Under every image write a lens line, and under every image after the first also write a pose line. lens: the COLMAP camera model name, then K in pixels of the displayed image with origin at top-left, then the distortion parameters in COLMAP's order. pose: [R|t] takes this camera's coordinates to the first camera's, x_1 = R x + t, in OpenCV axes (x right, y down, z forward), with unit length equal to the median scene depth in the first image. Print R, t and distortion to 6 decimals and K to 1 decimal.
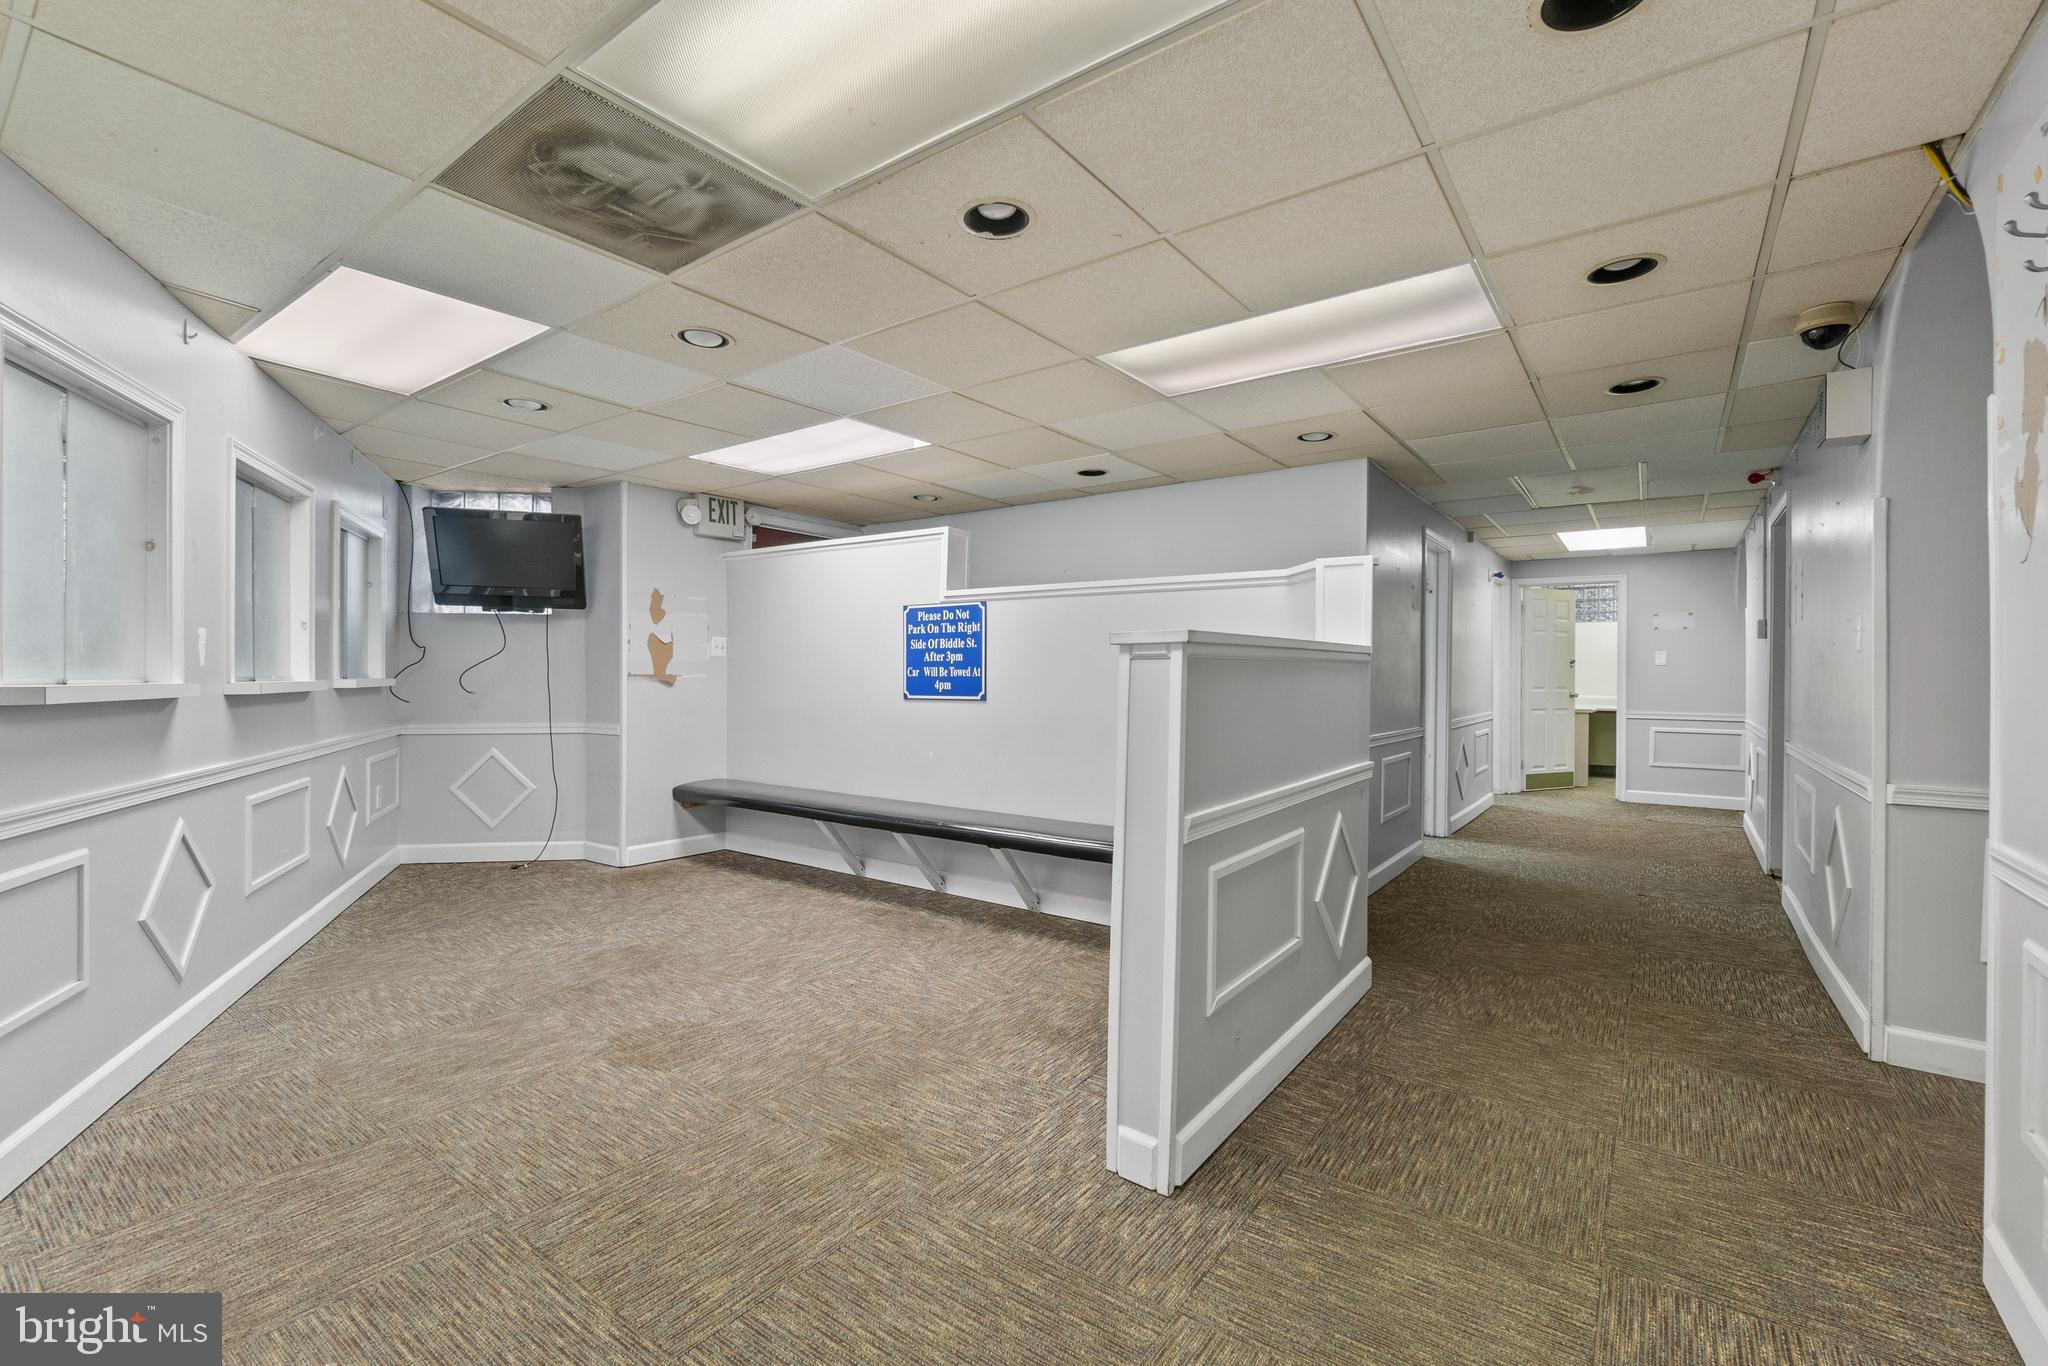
lens RADIAL K [[900.3, 0, 1006.5], [0, 900.3, 681.5], [0, 0, 1]] dist [-0.004312, -0.001284]
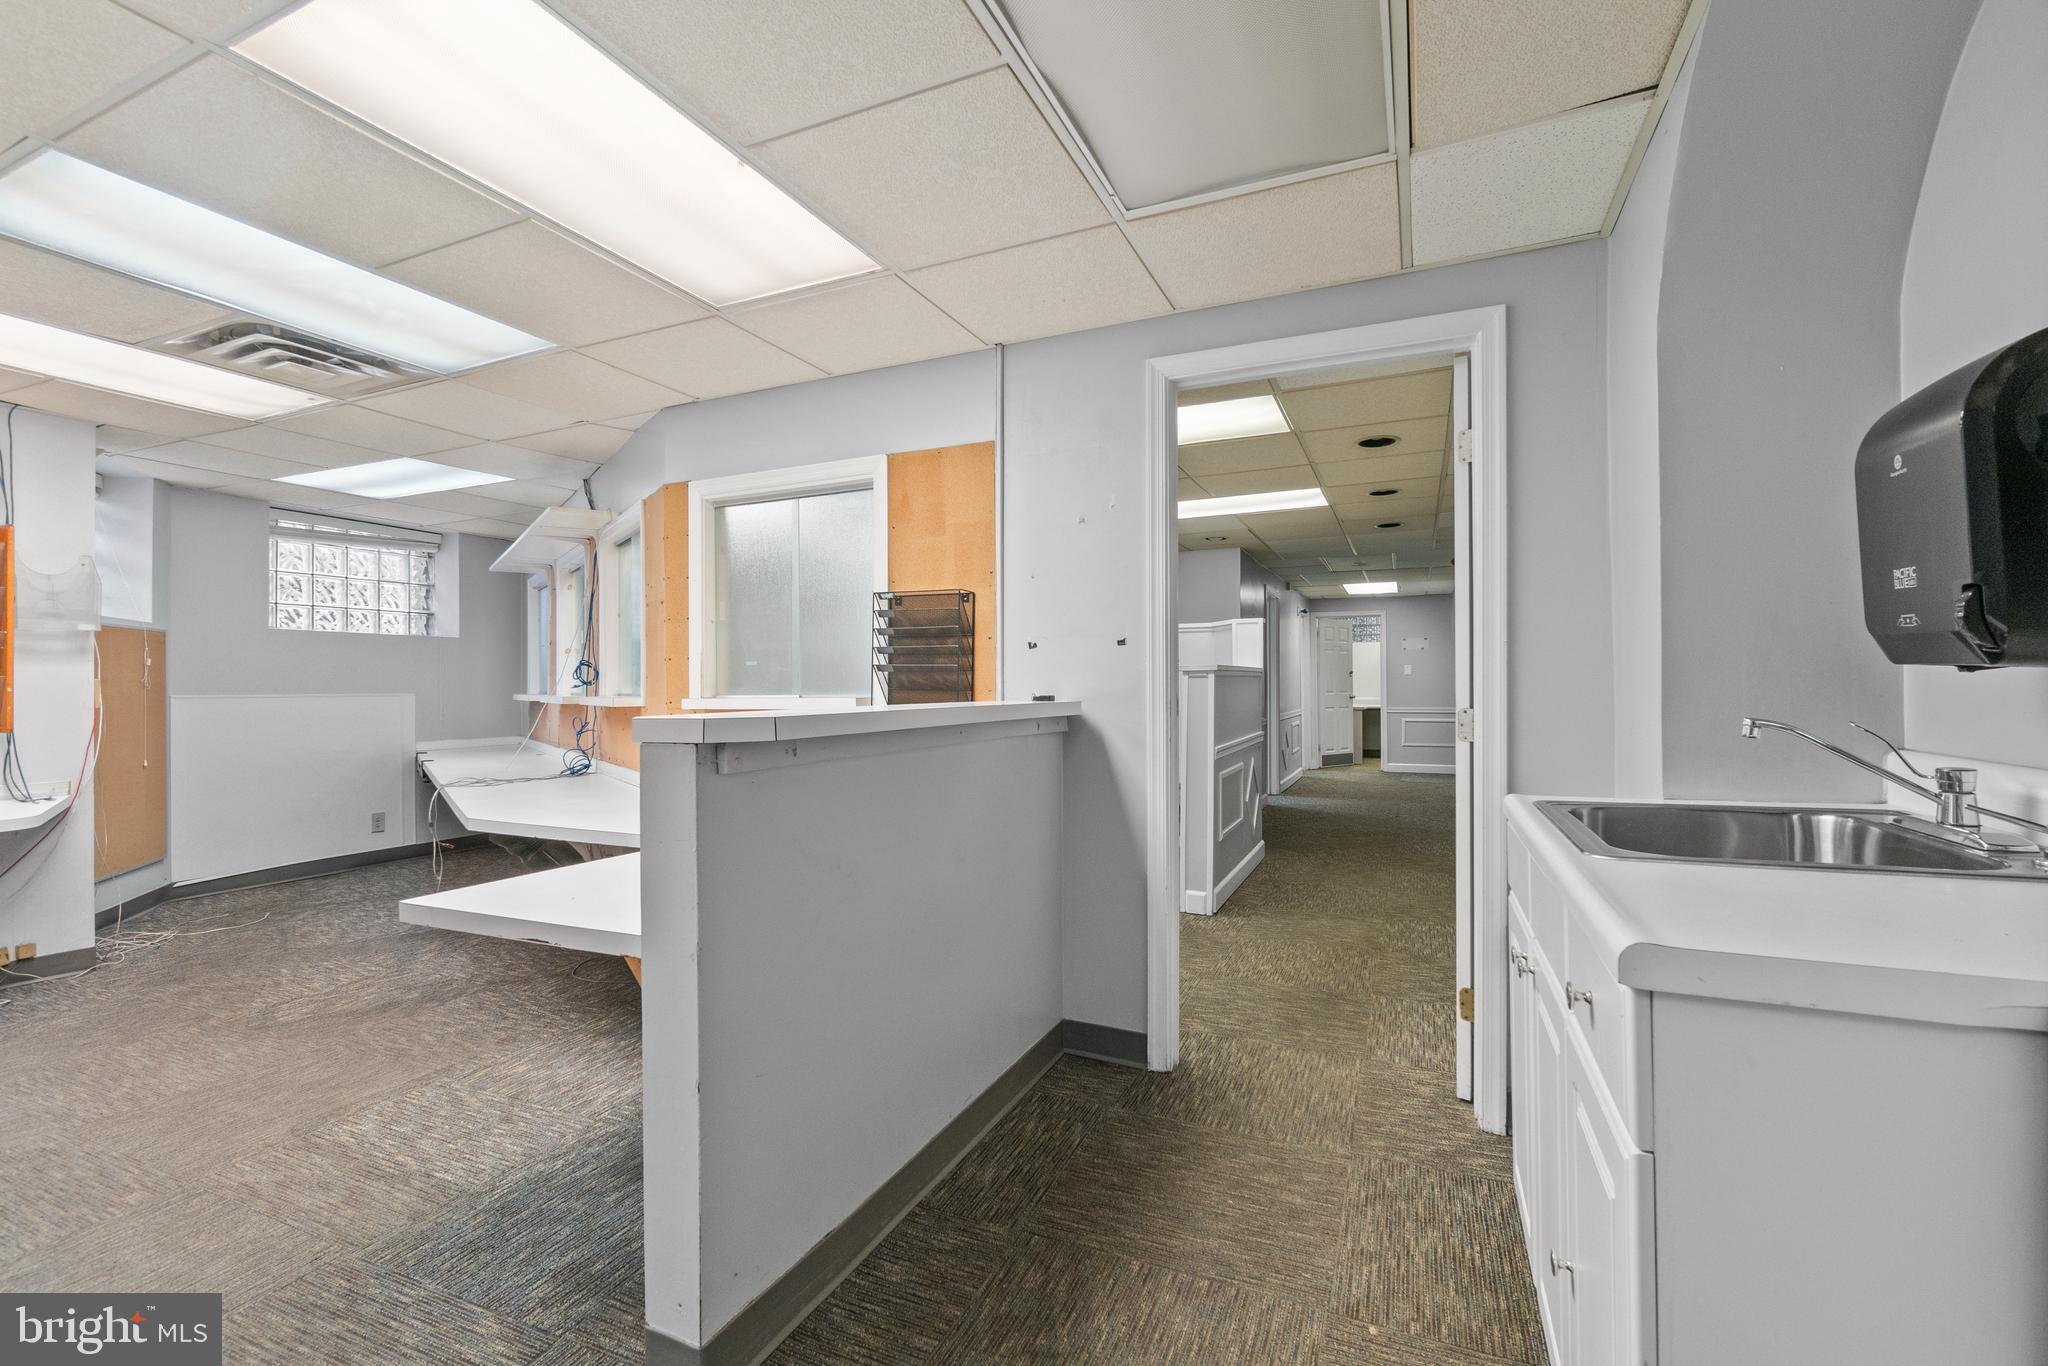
lens RADIAL K [[900.3, 0, 1026.9], [0, 900.3, 677.8], [0, 0, 1]] dist [-0.004312, -0.001284]
pose [[0.974773, -0.007517, 0.223074, -0.317073], [0.011070, 0.999831, -0.014680, 0.001401], [-0.222926, 0.016779, 0.974691, -0.454469]]
